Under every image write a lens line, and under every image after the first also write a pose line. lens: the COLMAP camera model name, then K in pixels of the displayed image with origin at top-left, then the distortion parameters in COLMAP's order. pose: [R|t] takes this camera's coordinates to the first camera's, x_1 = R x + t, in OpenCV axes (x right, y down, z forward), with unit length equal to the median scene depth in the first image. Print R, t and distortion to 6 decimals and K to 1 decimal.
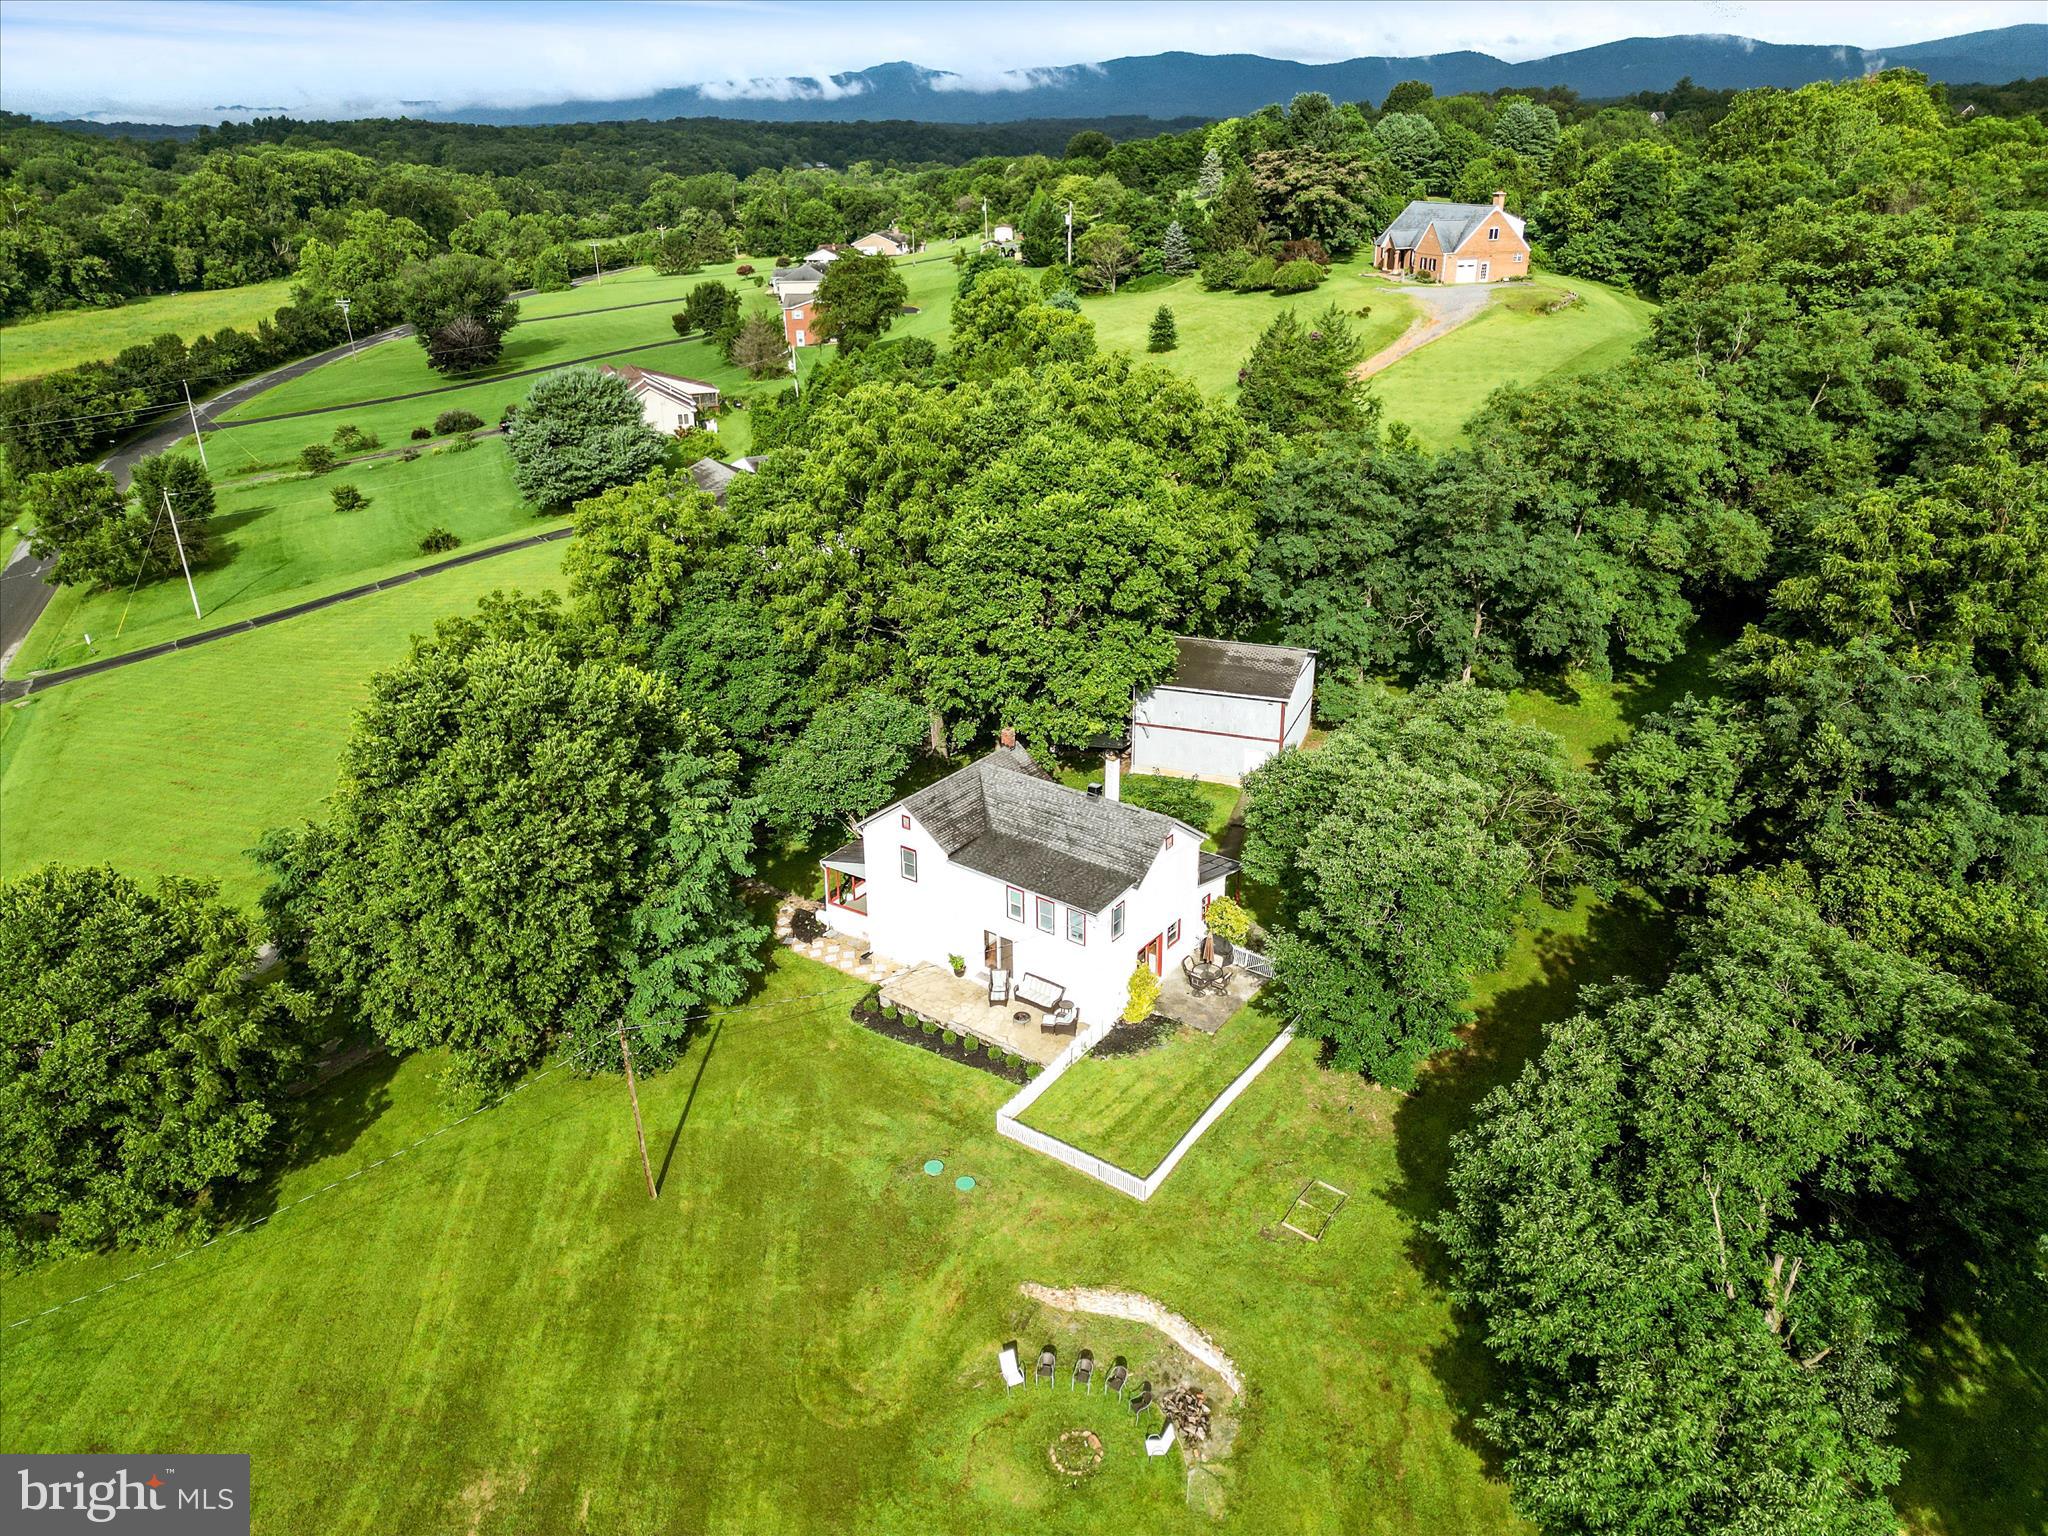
lens RADIAL K [[1434.6, 0, 1021.6], [0, 1434.6, 746.5], [0, 0, 1]] dist [0.068115, -0.054627]
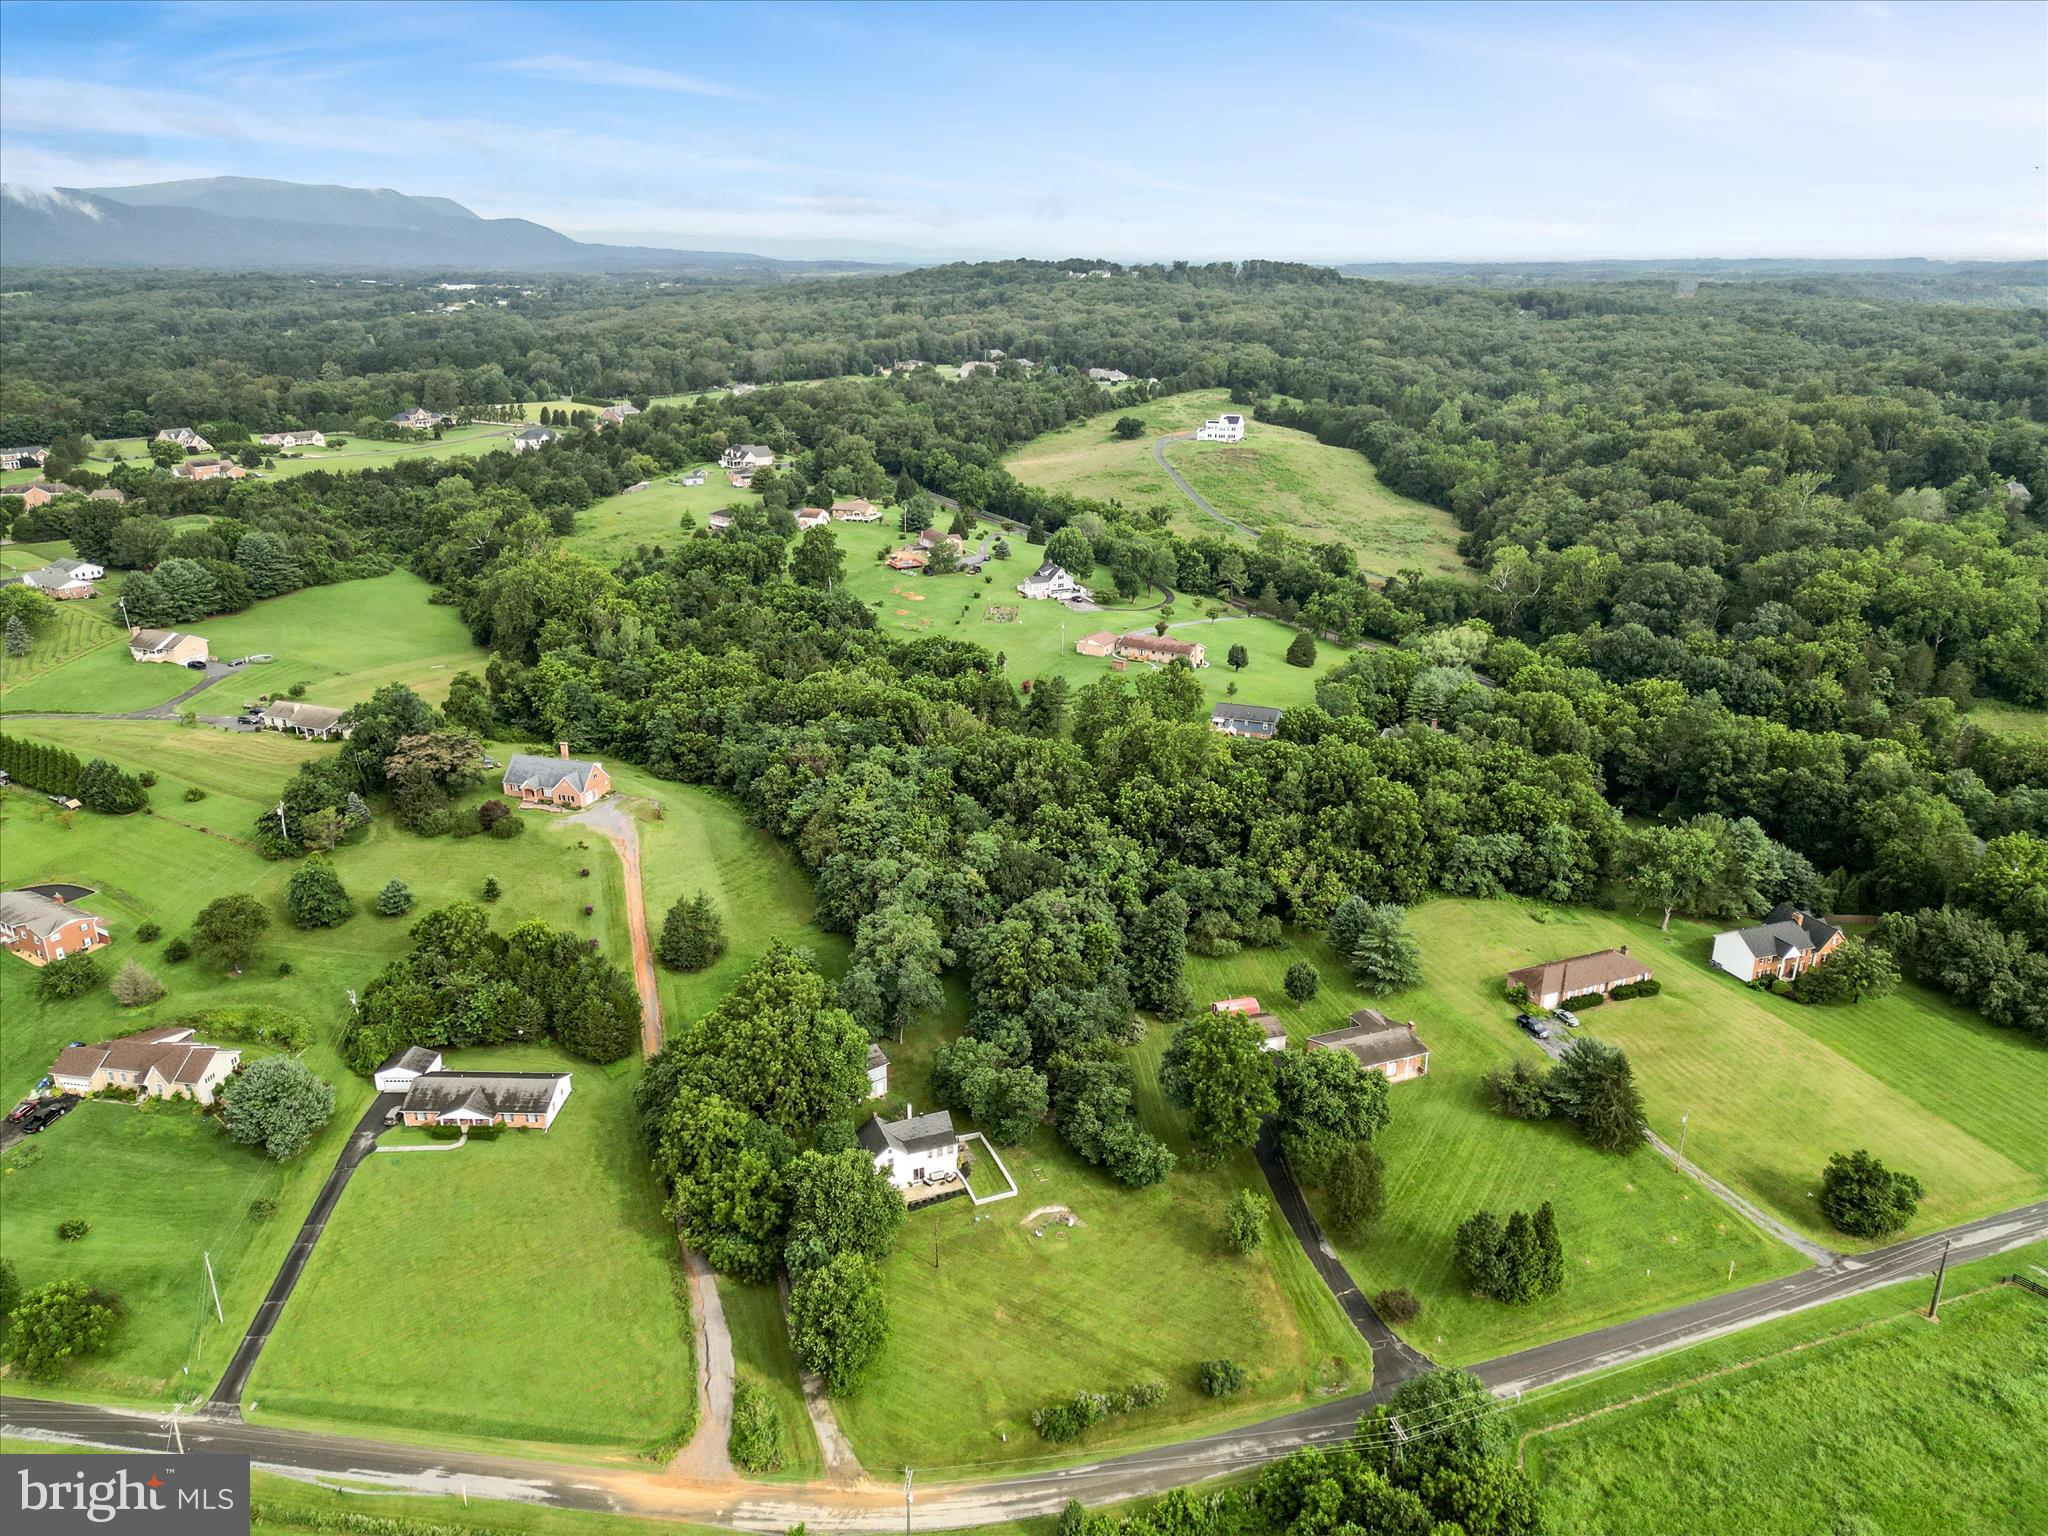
lens RADIAL K [[1434.6, 0, 1020.5], [0, 1434.6, 771.1], [0, 0, 1]] dist [0.068115, -0.054627]
pose [[0.517304, -0.277941, 0.809411, -1.898520], [0.323558, 0.939109, 0.115688, -0.846194], [-0.792280, 0.202046, 0.575735, -1.065149]]
